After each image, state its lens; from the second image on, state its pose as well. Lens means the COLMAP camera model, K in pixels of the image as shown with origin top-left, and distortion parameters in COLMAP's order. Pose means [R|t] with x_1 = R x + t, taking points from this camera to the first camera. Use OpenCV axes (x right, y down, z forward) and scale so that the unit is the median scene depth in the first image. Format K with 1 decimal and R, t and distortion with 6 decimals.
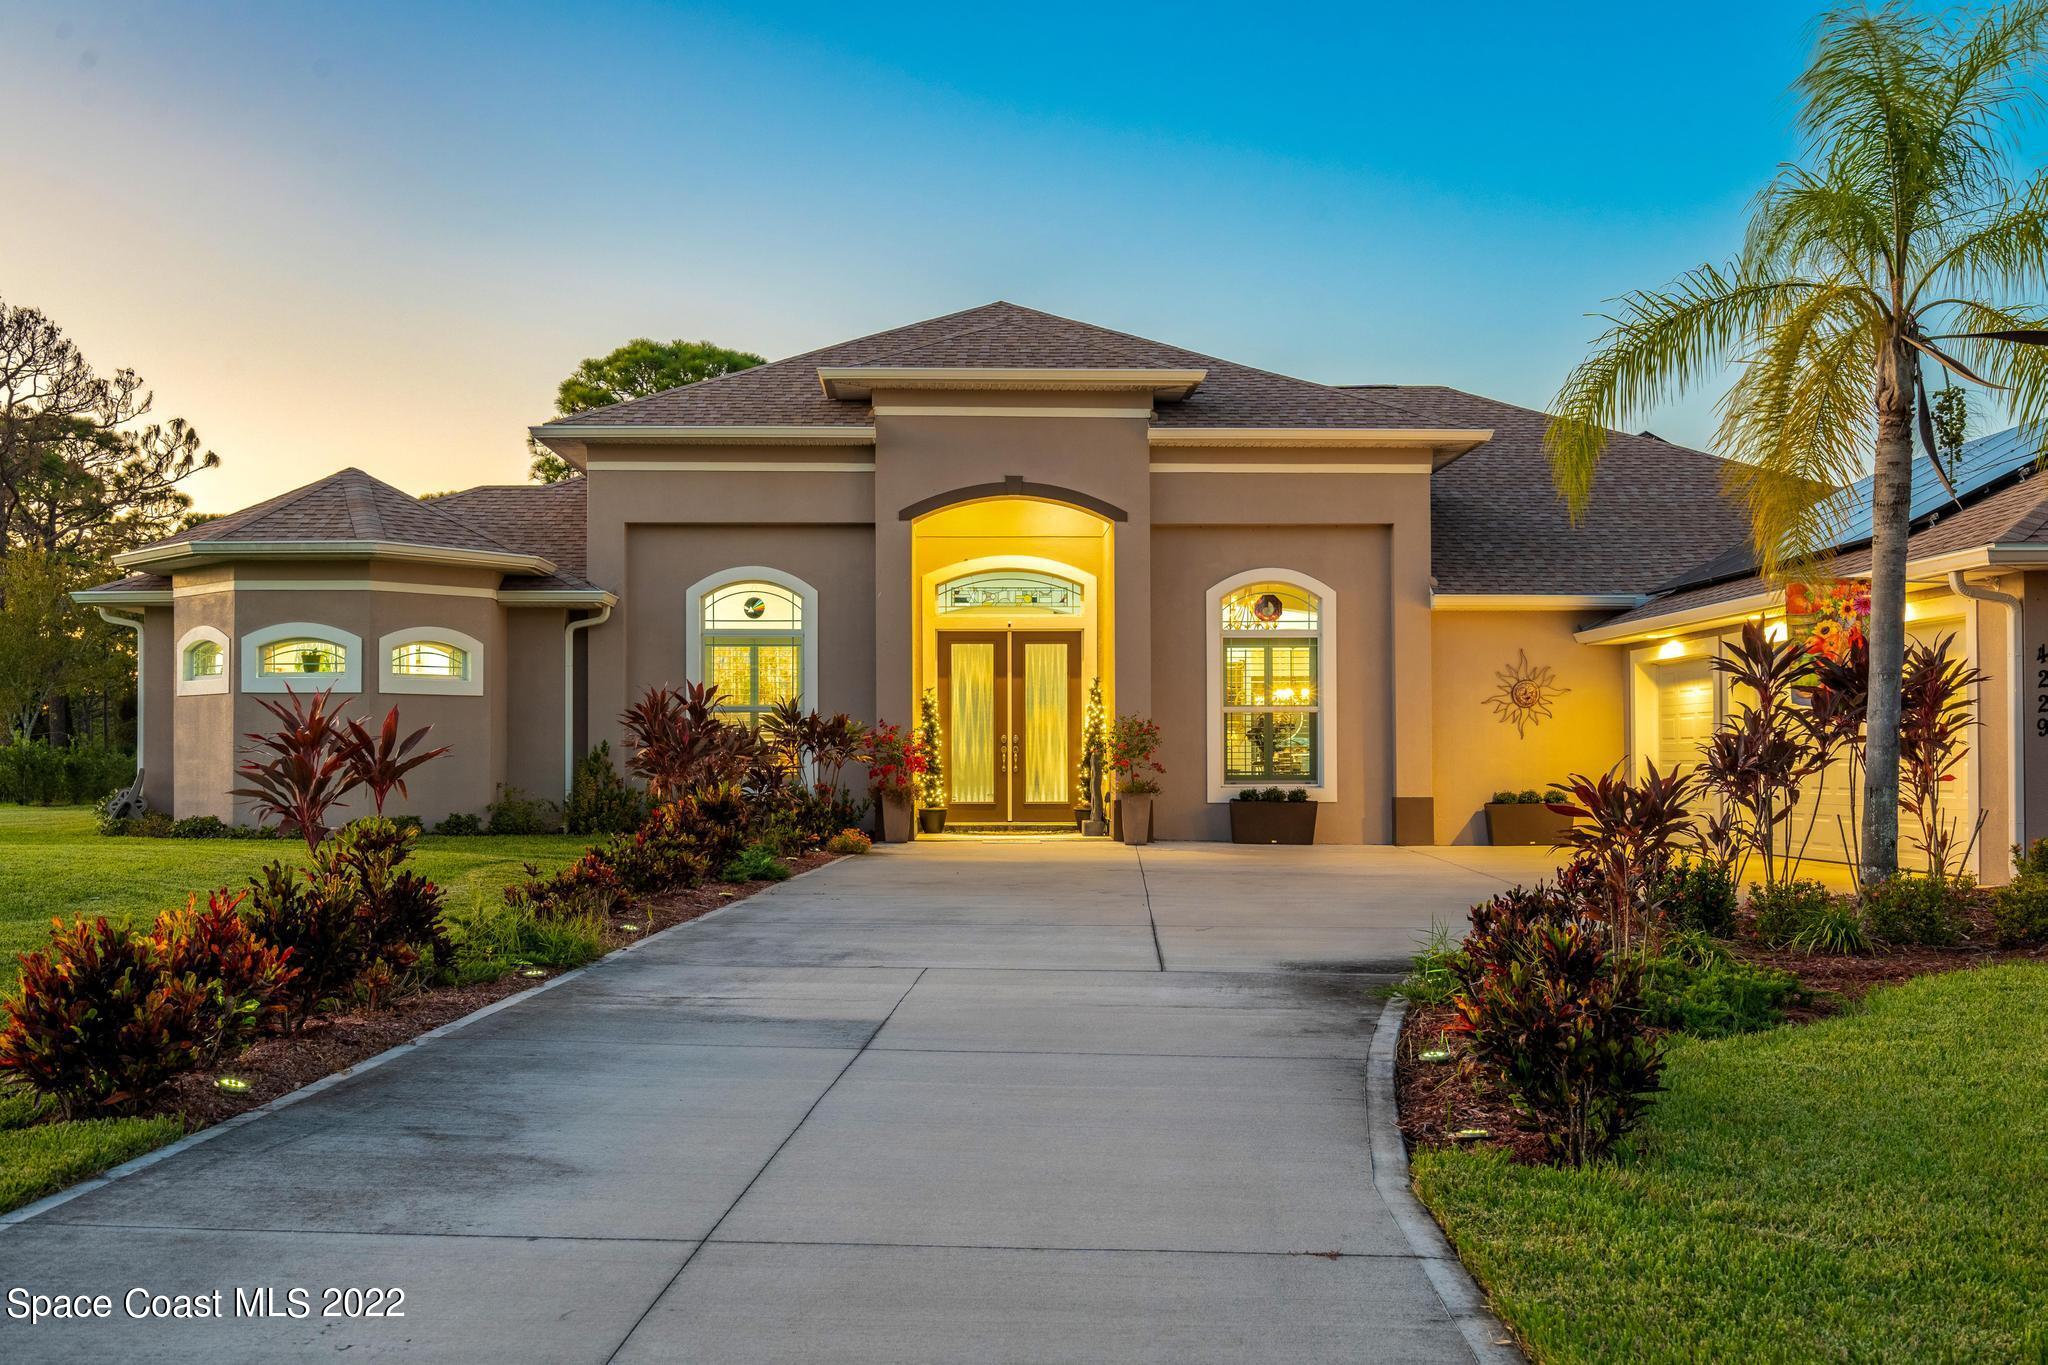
lens RADIAL K [[1997.5, 0, 1024.0], [0, 1997.5, 682.5], [0, 0, 1]] dist [0.004907, 0.006674]
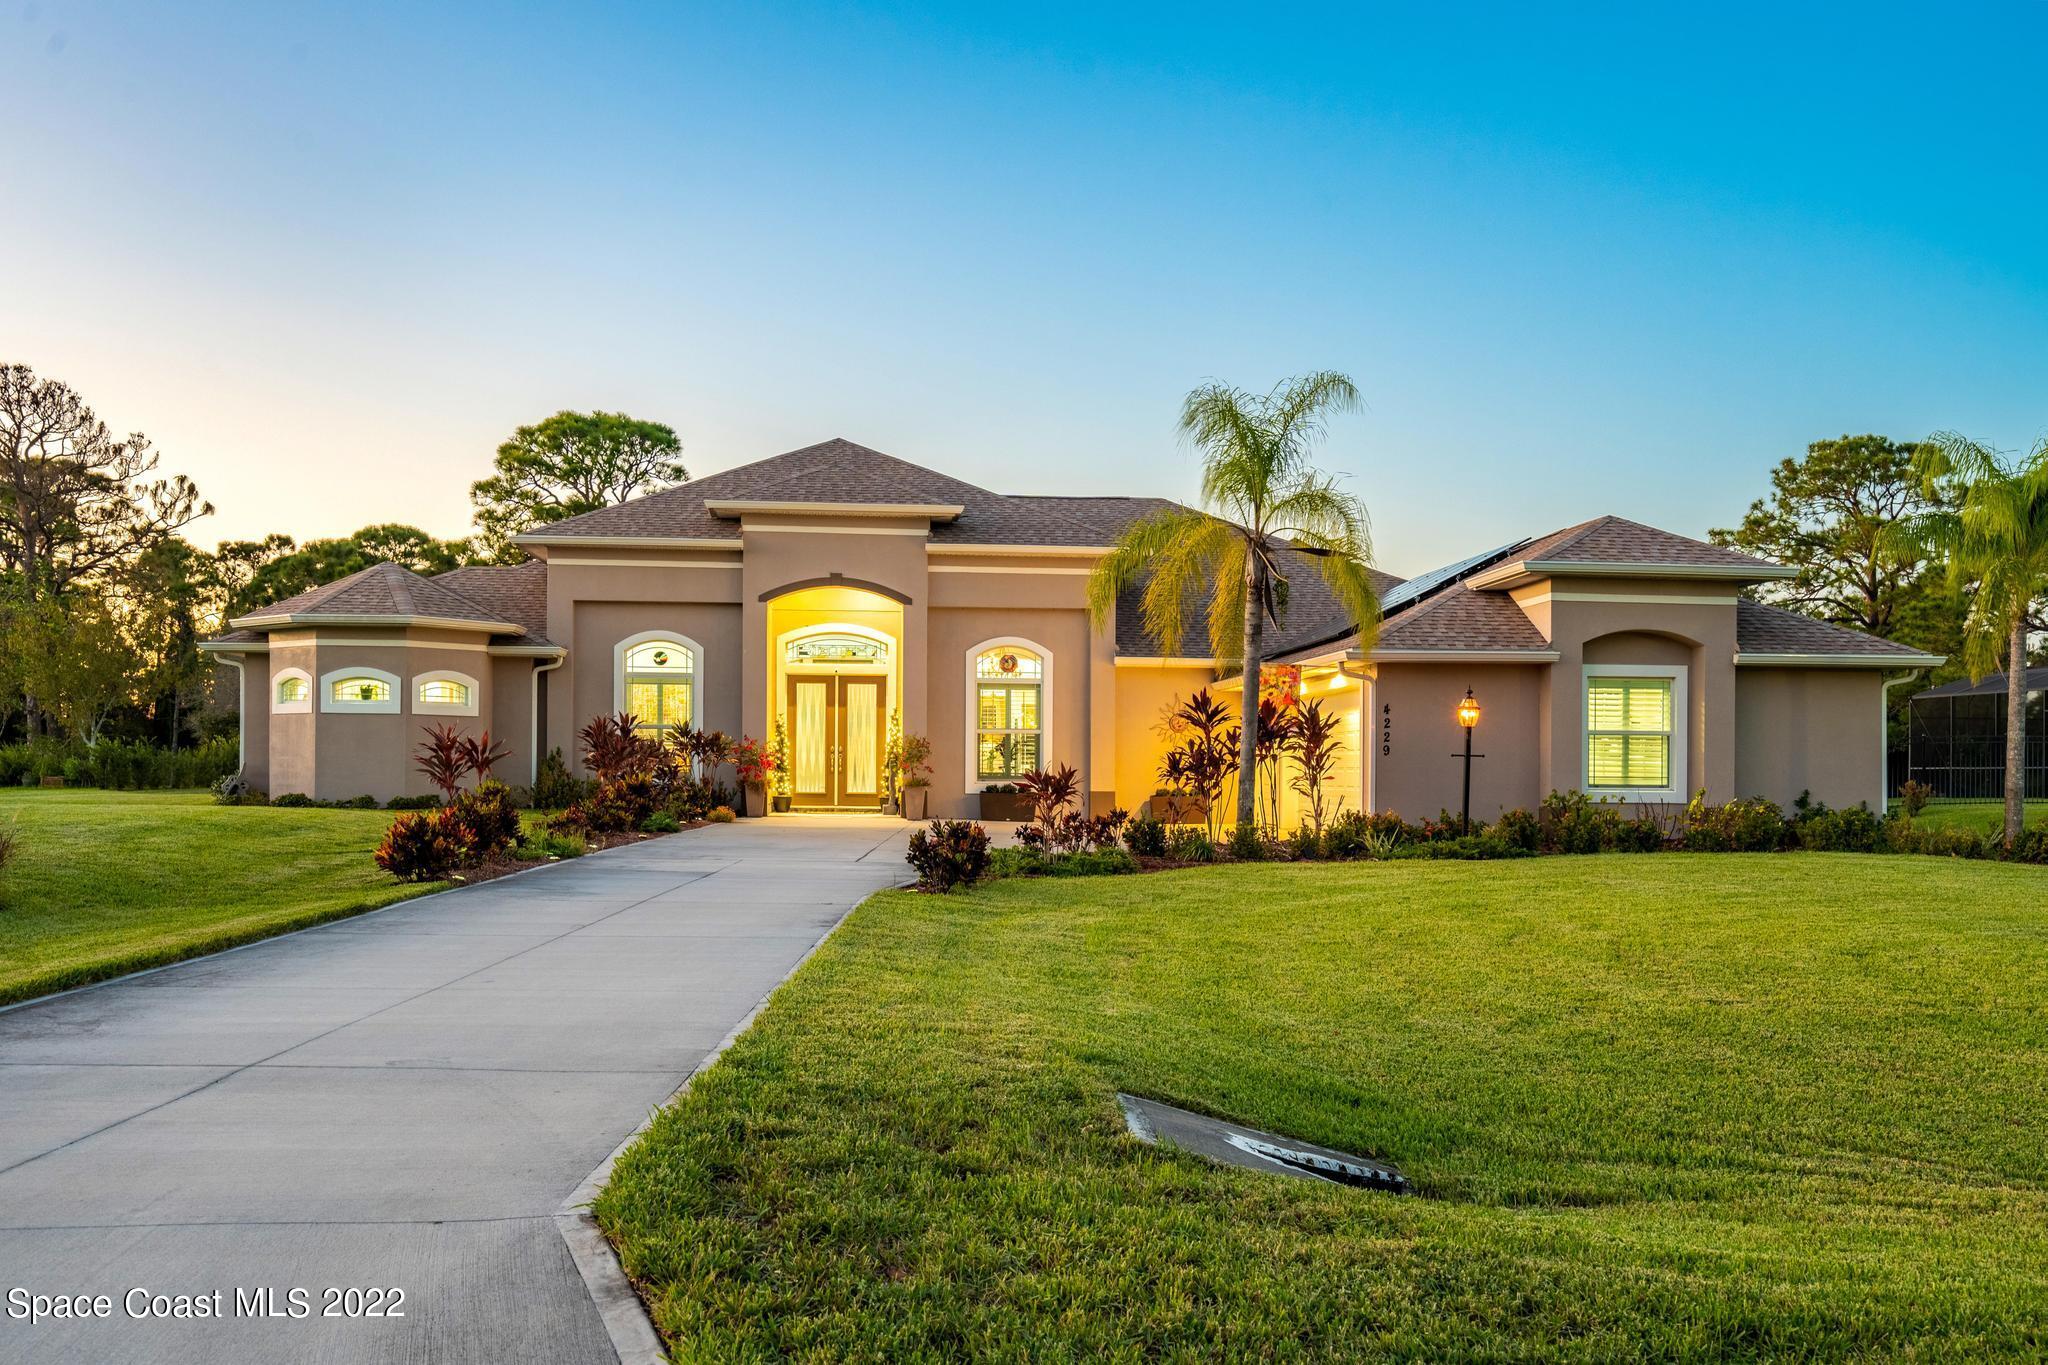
lens RADIAL K [[1907.2, 0, 1021.6], [0, 1907.2, 765.5], [0, 0, 1]] dist [-0.001658, 0.001032]
pose [[0.998528, 0.011538, 0.053005, 0.058844], [-0.013509, 0.999225, 0.036983, -0.014132], [-0.052538, -0.037645, 0.997909, -0.431742]]
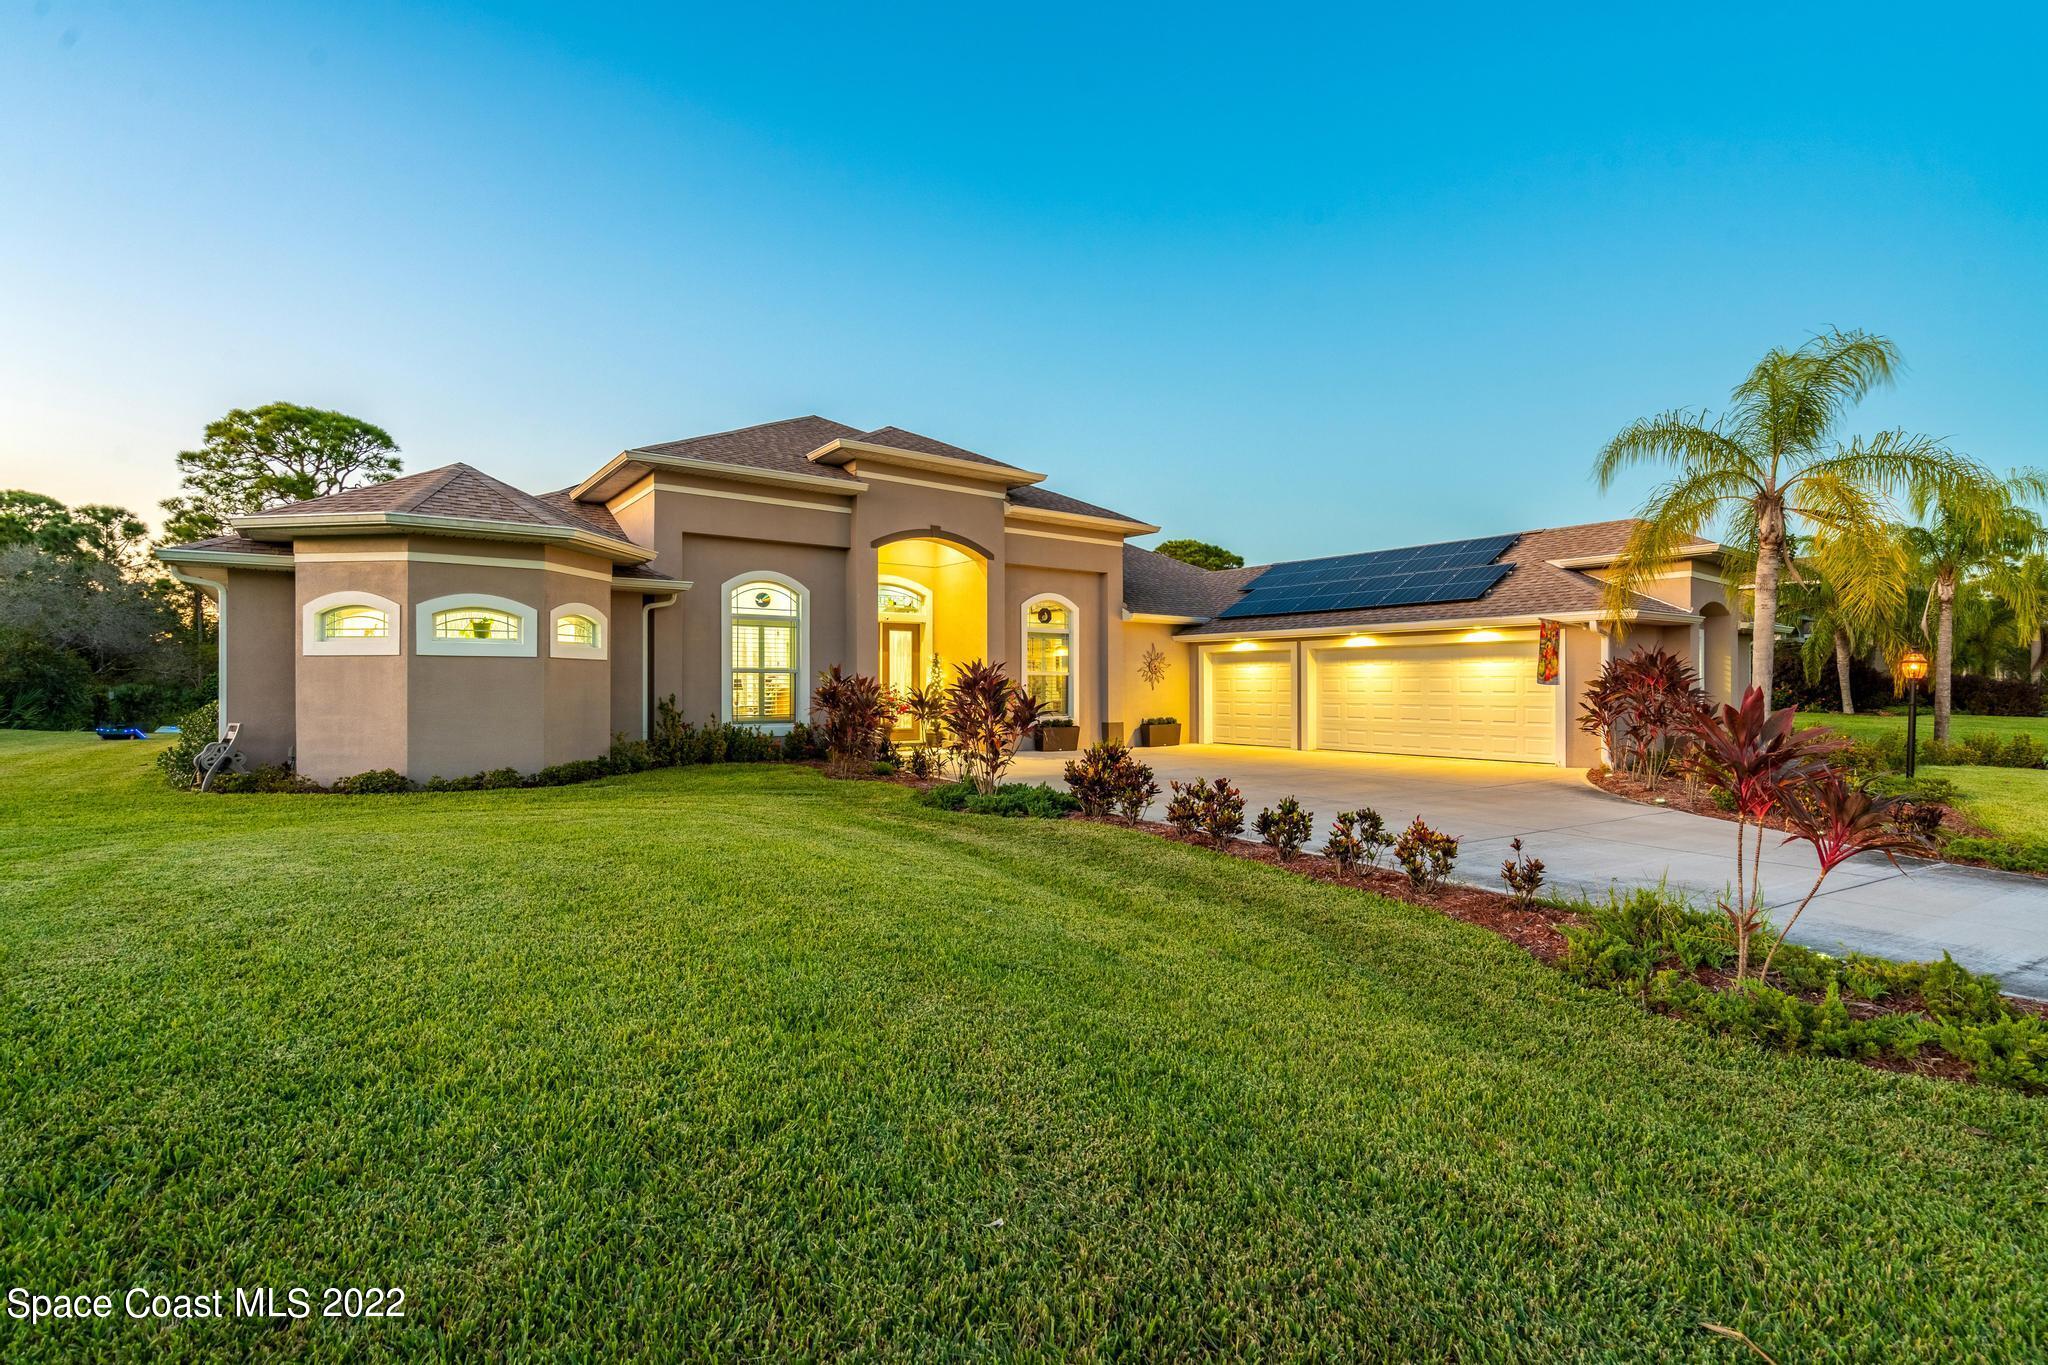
lens RADIAL K [[912.2, 0, 1024.0], [0, 912.2, 682.5], [0, 0, 1]] dist [0.000010, 0.000171]
pose [[0.813741, 0.001020, 0.581226, -0.368970], [-0.024178, 0.999192, 0.032097, -0.003642], [-0.580724, -0.040172, 0.813109, 0.360784]]
